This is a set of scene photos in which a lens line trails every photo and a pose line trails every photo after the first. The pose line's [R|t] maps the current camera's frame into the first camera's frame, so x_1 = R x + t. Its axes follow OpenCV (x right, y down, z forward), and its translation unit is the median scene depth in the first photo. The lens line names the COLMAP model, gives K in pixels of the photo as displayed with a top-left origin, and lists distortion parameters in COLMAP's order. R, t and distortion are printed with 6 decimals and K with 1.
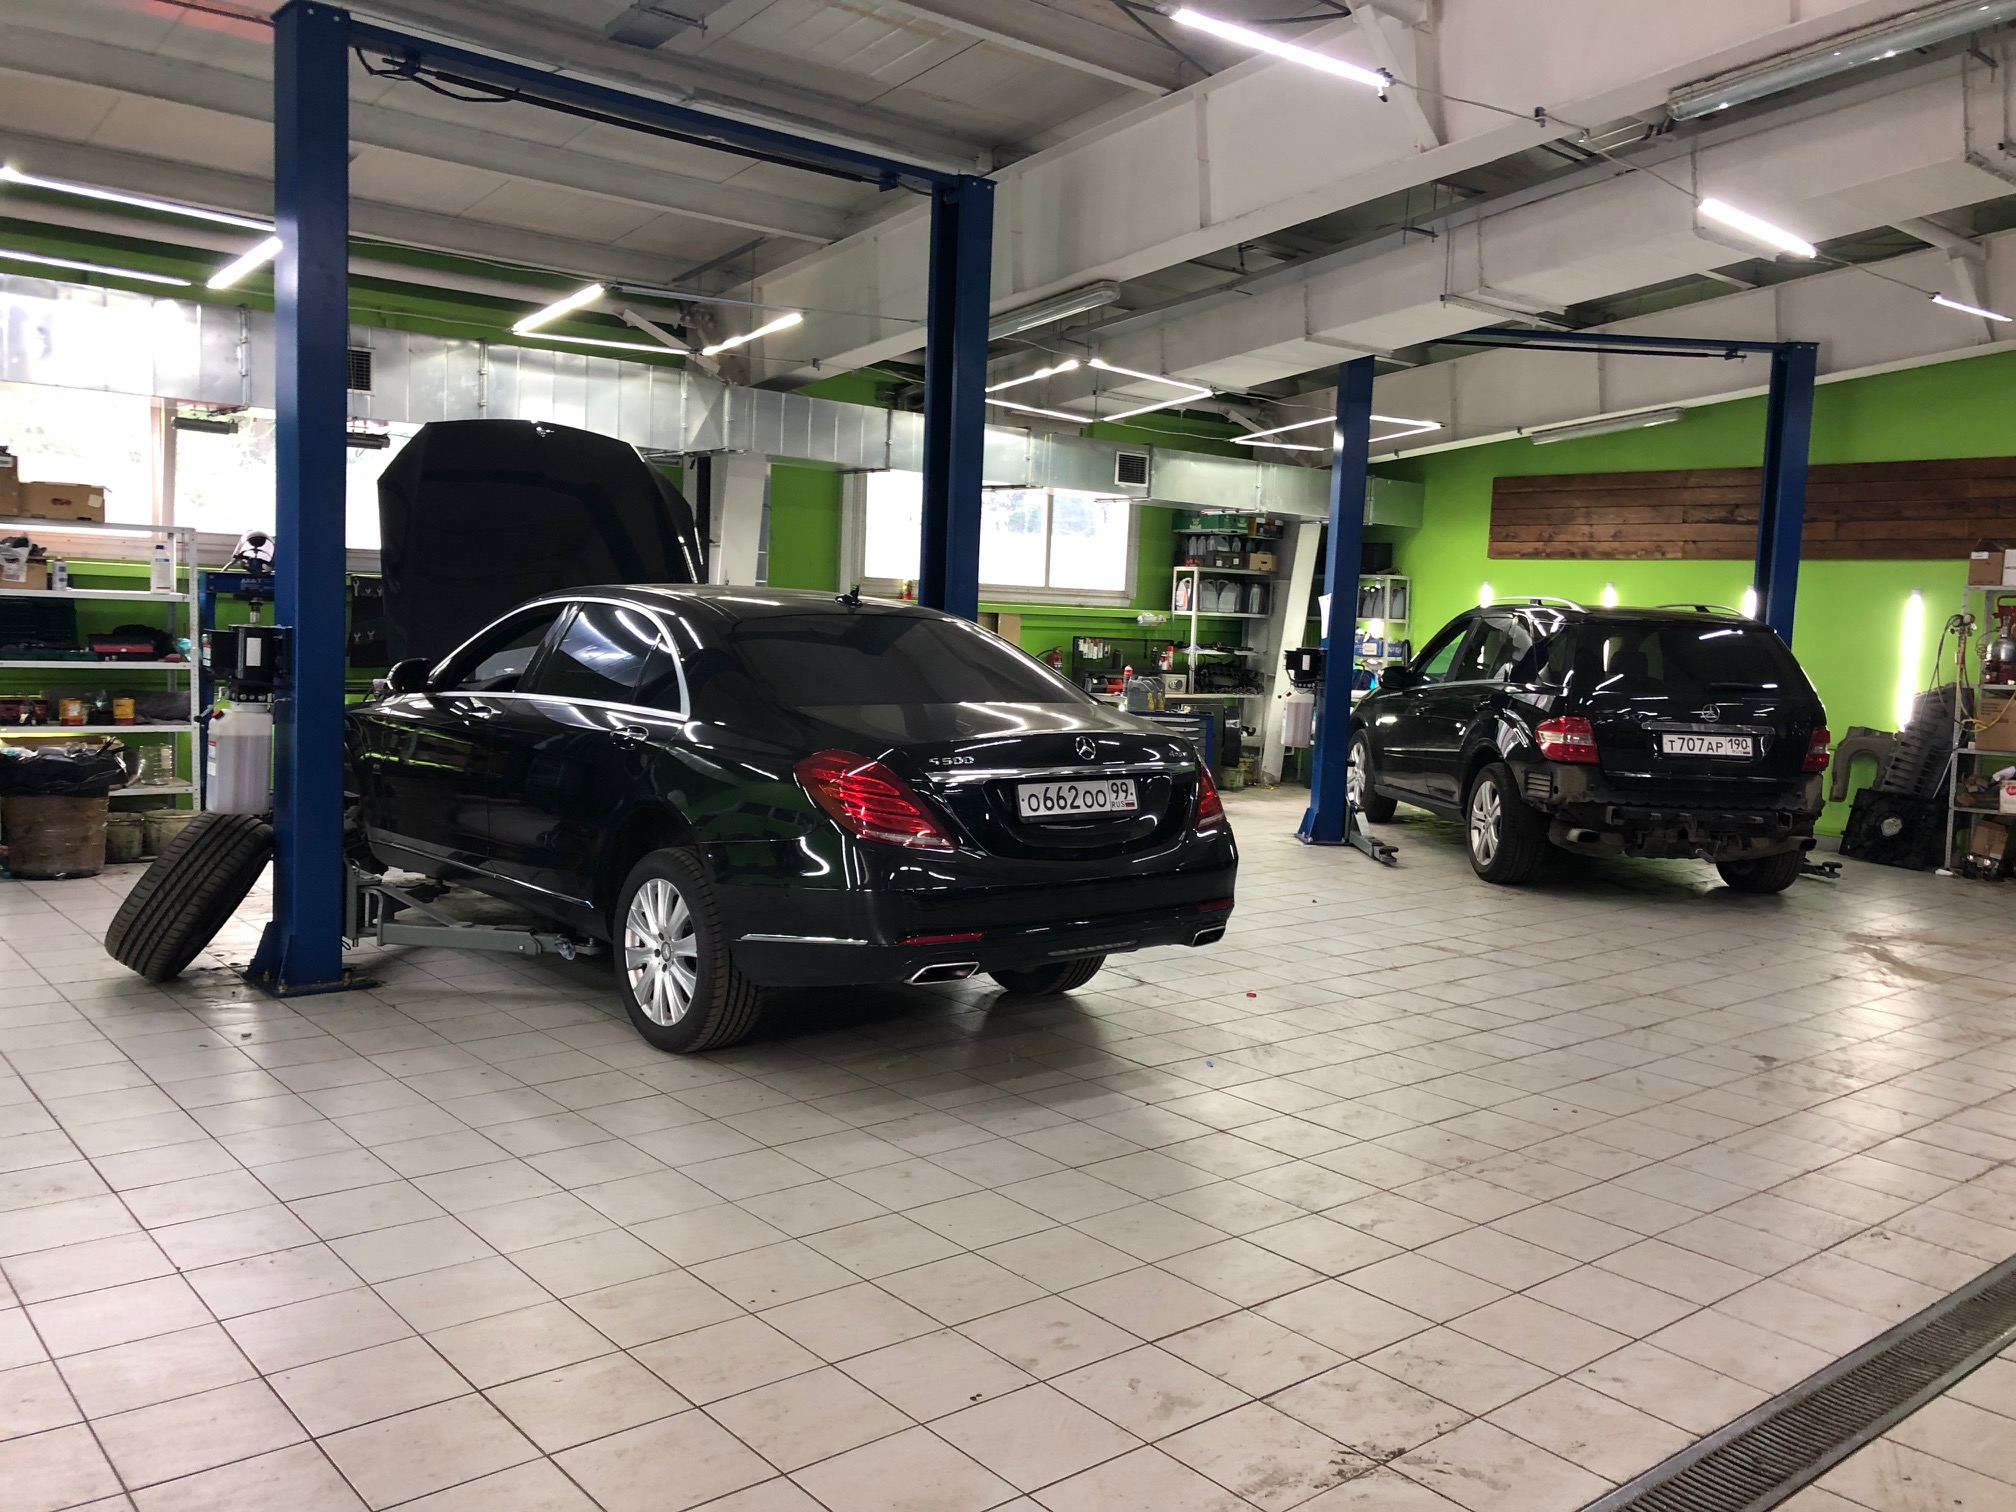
lens RADIAL K [[1661.0, 0, 1008.2], [0, 1661.0, 758.1], [0, 0, 1]] dist [0.016480, -0.011249]
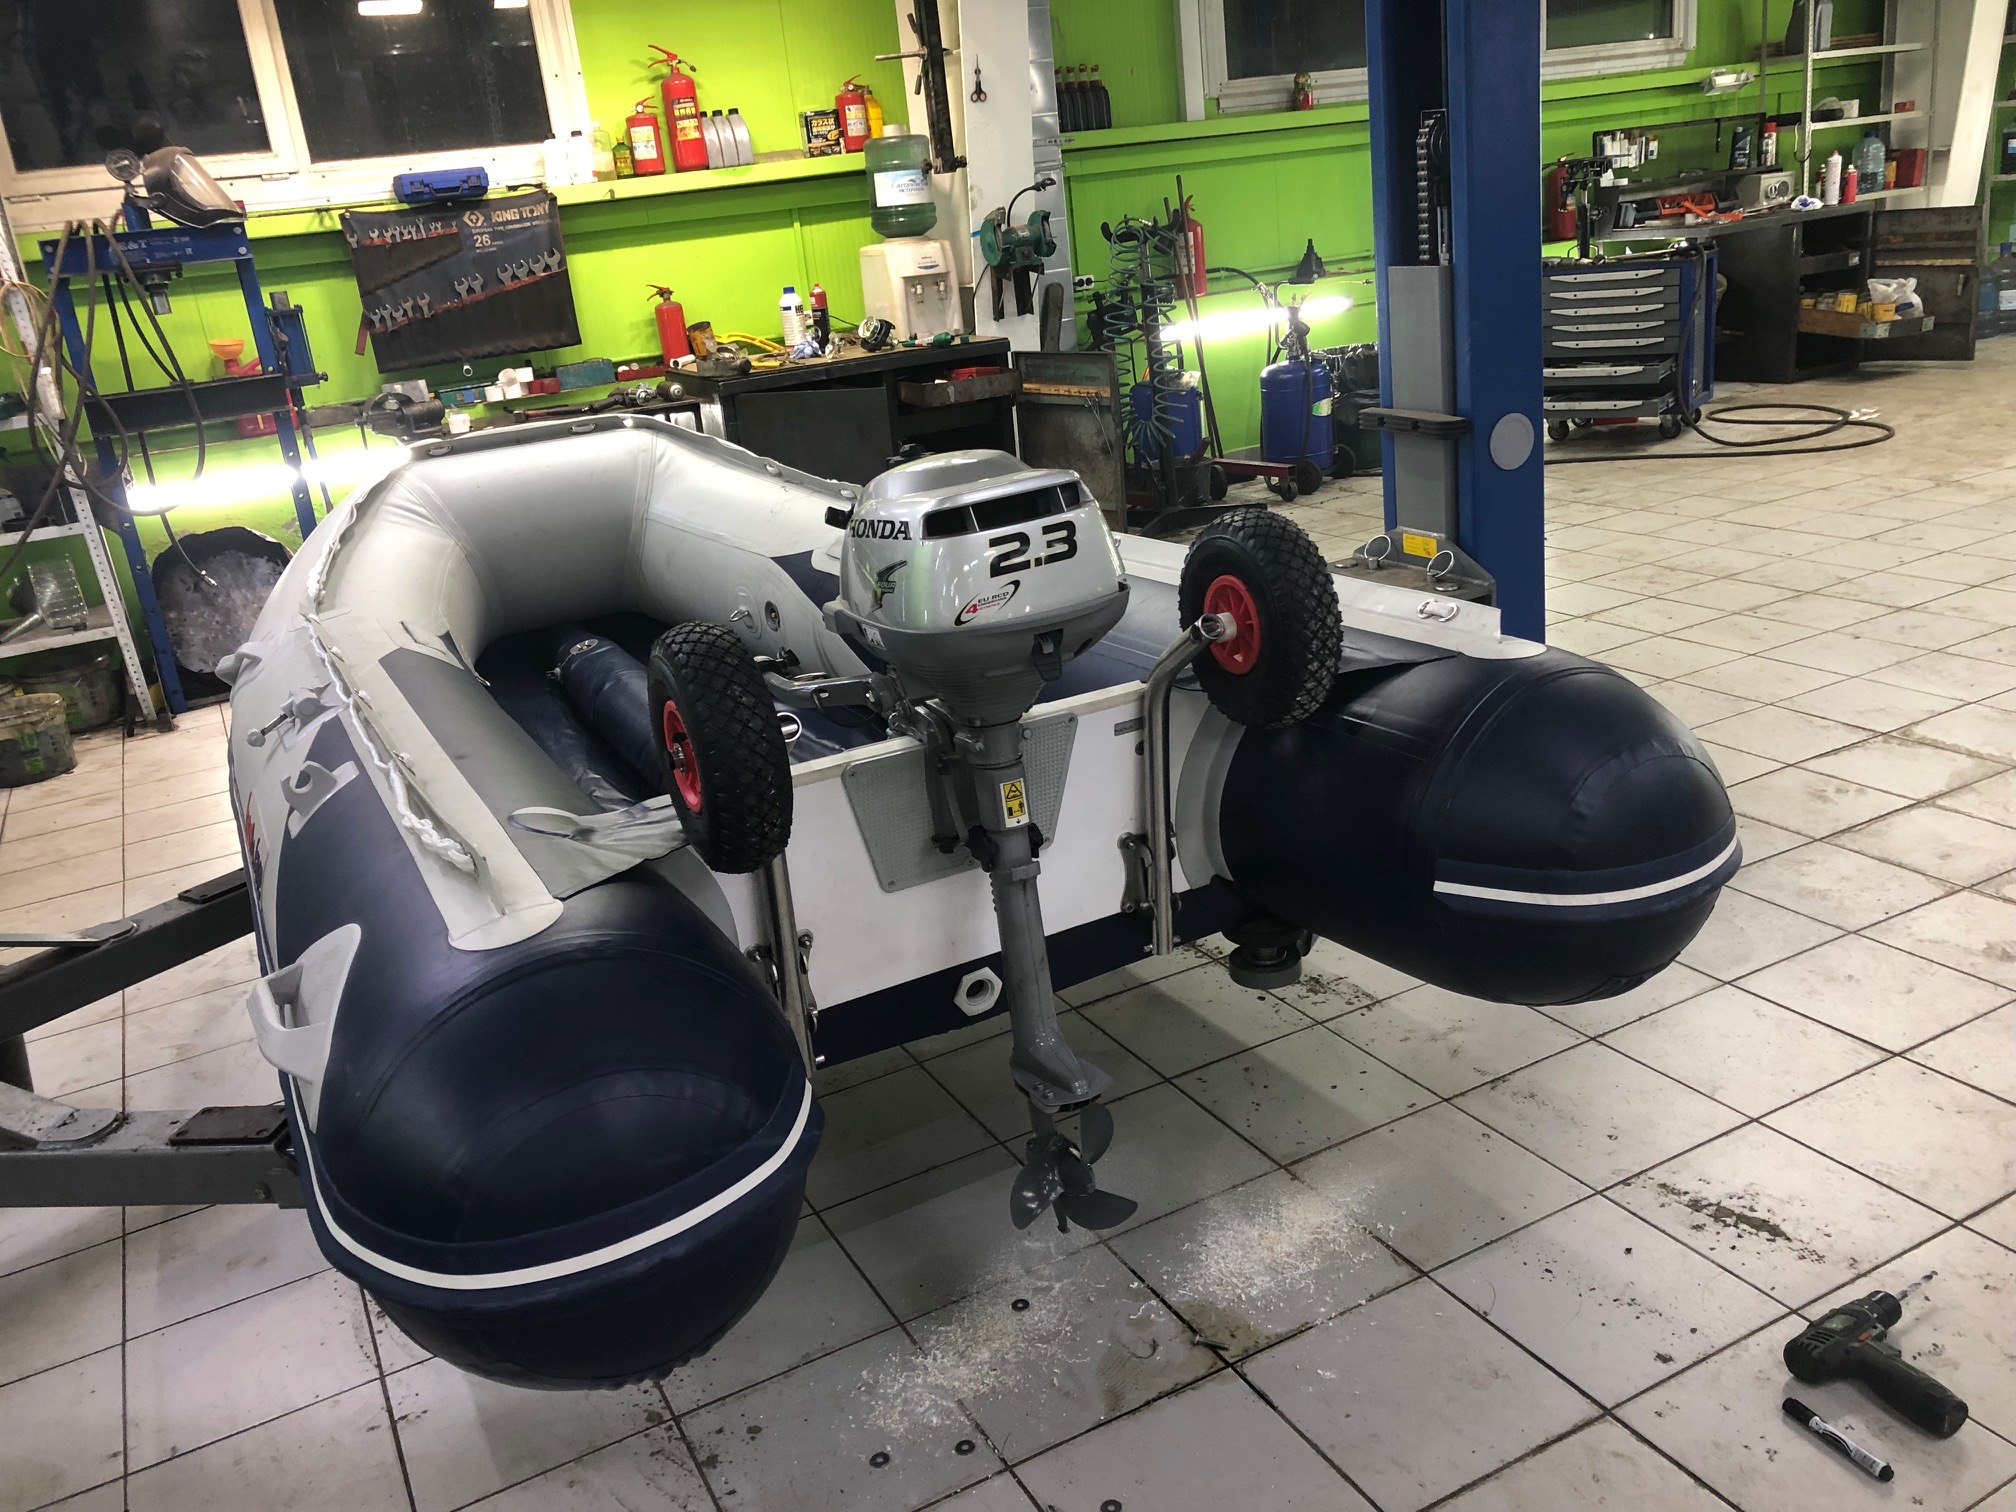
lens RADIAL K [[1661.0, 0, 1004.9], [0, 1661.0, 752.5], [0, 0, 1]] dist [0.016480, -0.011249]
pose [[0.963593, -0.071944, -0.257512, -0.026455], [0.131490, 0.966114, 0.222114, -0.018449], [0.232806, -0.247887, 0.940400, 0.326525]]
